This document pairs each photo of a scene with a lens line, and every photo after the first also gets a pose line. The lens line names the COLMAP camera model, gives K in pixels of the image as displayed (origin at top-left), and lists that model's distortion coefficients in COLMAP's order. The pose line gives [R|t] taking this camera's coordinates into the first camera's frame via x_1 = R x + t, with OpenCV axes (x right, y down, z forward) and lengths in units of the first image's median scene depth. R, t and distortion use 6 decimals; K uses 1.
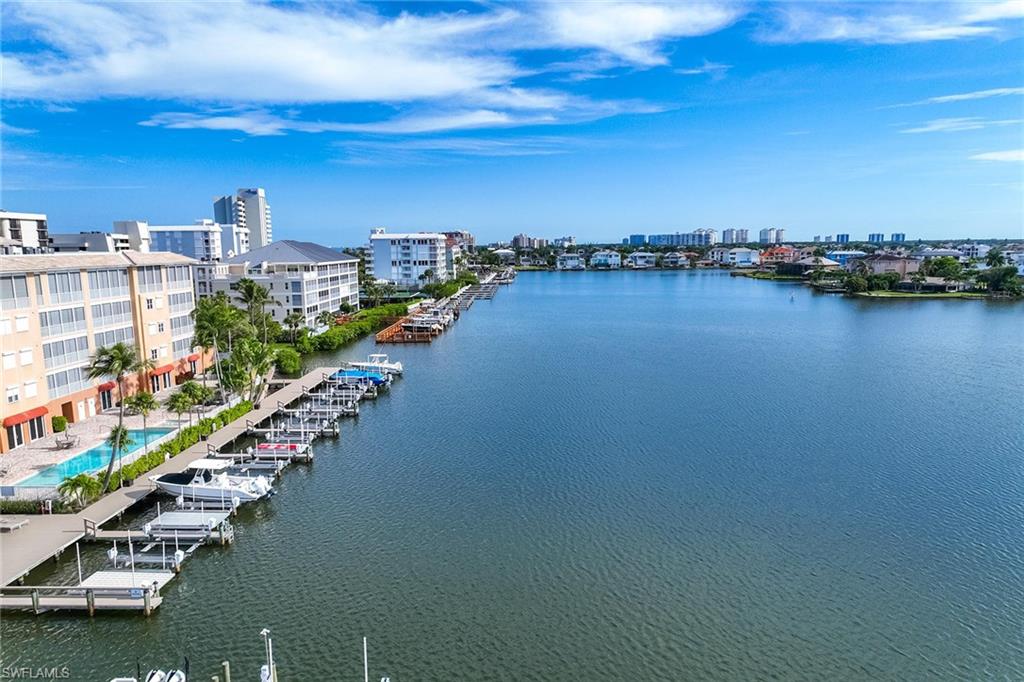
lens RADIAL K [[714.9, 0, 511.9], [0, 714.9, 358.5], [0, 0, 1]] dist [0.000353, 0.017972]
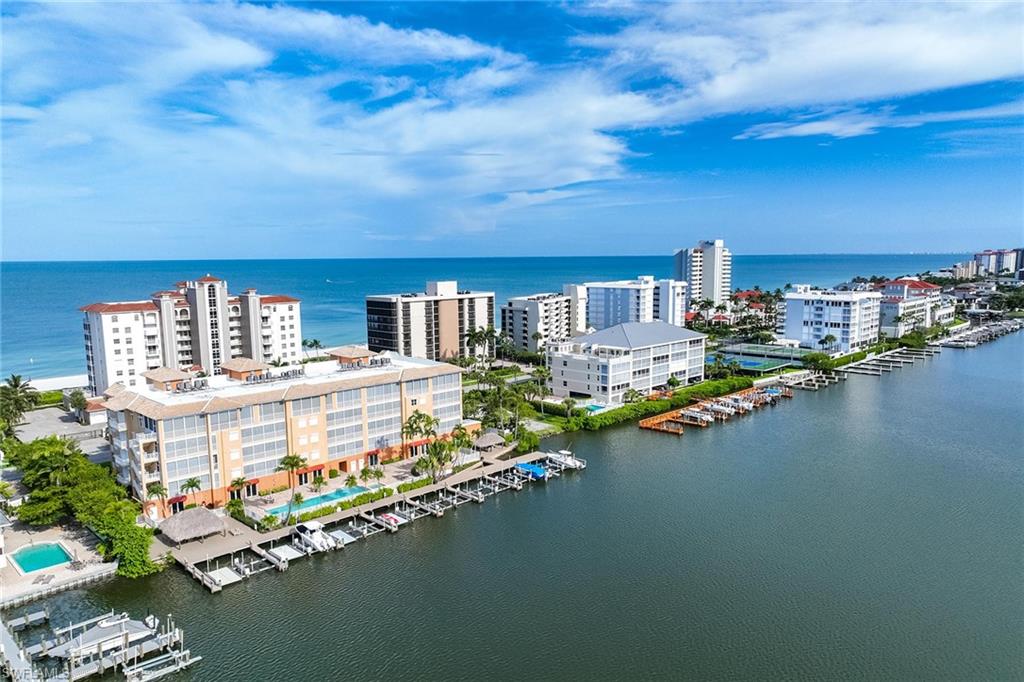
lens RADIAL K [[714.9, 0, 514.9], [0, 714.9, 360.8], [0, 0, 1]] dist [0.000353, 0.017972]
pose [[0.731242, 0.104546, -0.674058, 0.219203], [-0.107089, 0.993526, 0.037922, -0.075728], [0.673659, 0.044454, 0.737704, -0.011715]]
